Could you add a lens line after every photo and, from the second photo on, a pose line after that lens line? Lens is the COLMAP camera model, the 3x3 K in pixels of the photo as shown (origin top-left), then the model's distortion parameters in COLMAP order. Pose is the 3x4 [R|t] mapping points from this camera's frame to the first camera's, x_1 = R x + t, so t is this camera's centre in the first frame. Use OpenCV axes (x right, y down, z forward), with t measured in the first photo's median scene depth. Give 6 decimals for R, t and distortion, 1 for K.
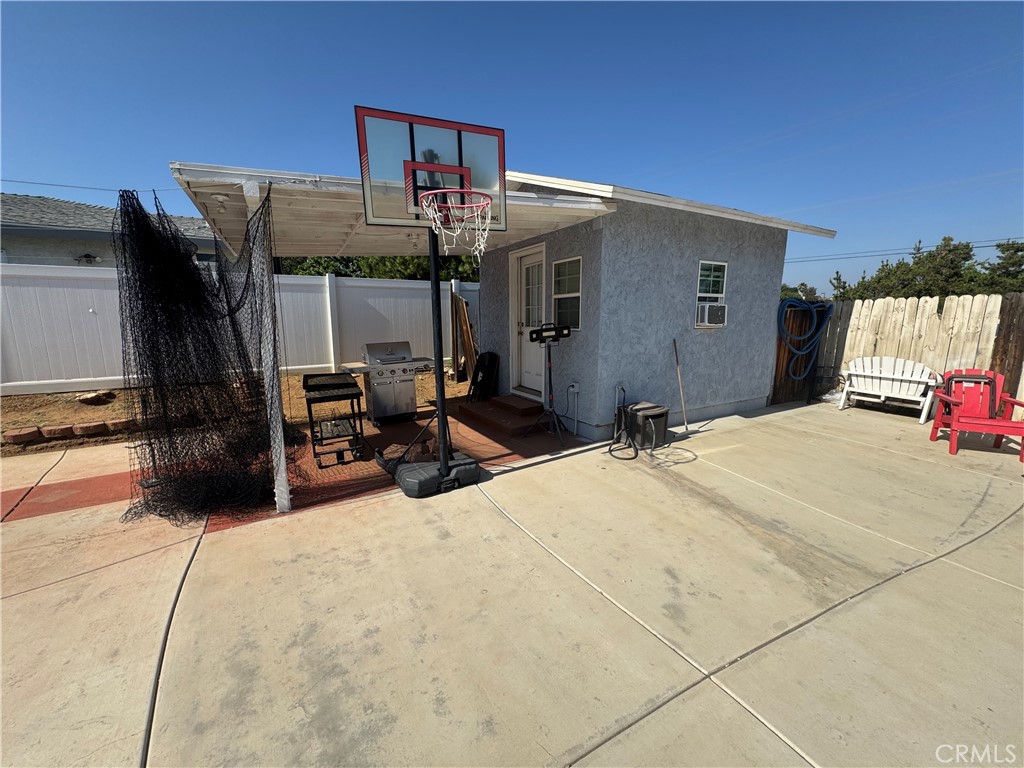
lens RADIAL K [[406.9, 0, 512.3], [0, 406.9, 383.0], [0, 0, 1]] dist [-0.001054, 0.000260]
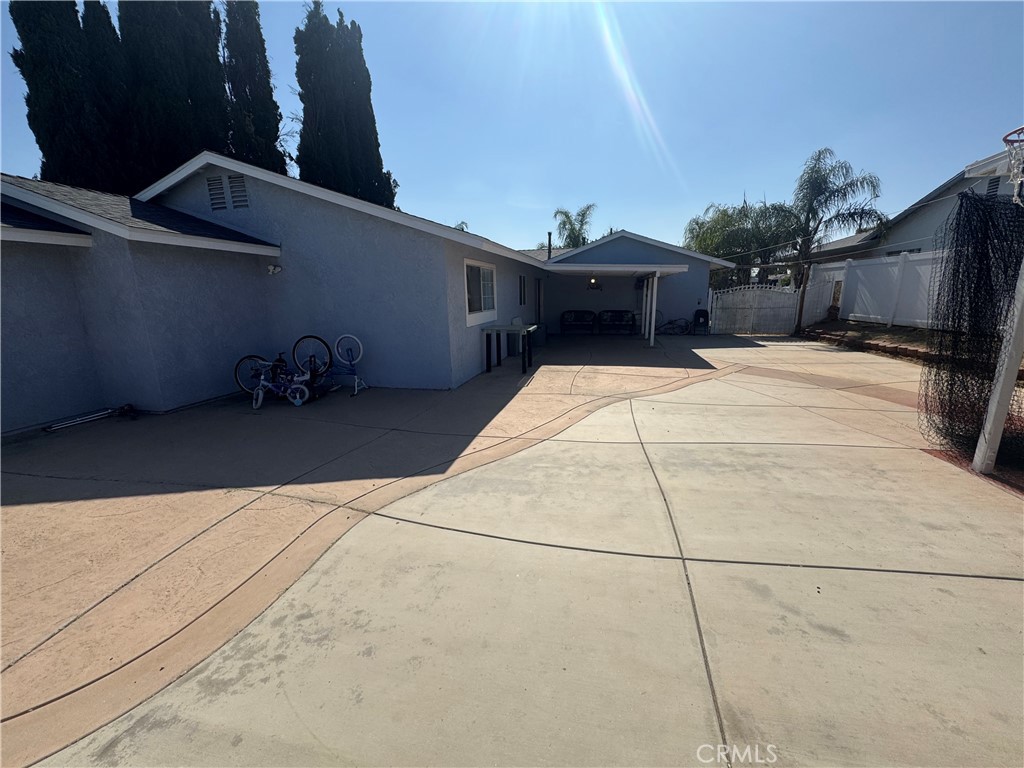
lens RADIAL K [[406.9, 0, 512.3], [0, 406.9, 383.0], [0, 0, 1]] dist [-0.001054, 0.000260]
pose [[-0.648471, 0.185332, -0.738335, 0.672281], [-0.094490, 0.942813, 0.319648, -0.085181], [0.755352, 0.277048, -0.593875, 0.464853]]
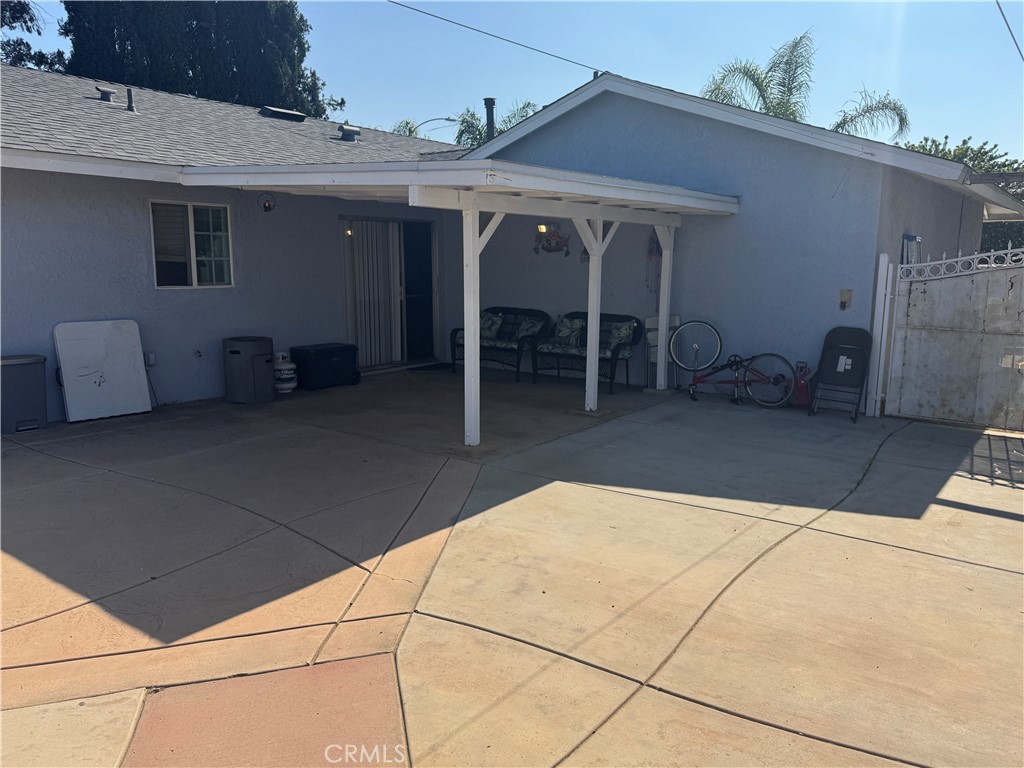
lens RADIAL K [[760.6, 0, 513.2], [0, 760.6, 383.5], [0, 0, 1]] dist [0.105771, -0.173081]
pose [[-0.903516, 0.070877, -0.422652, -1.210305], [-0.066697, 0.950956, 0.302050, -0.099691], [0.423332, 0.301096, -0.854477, 0.709271]]
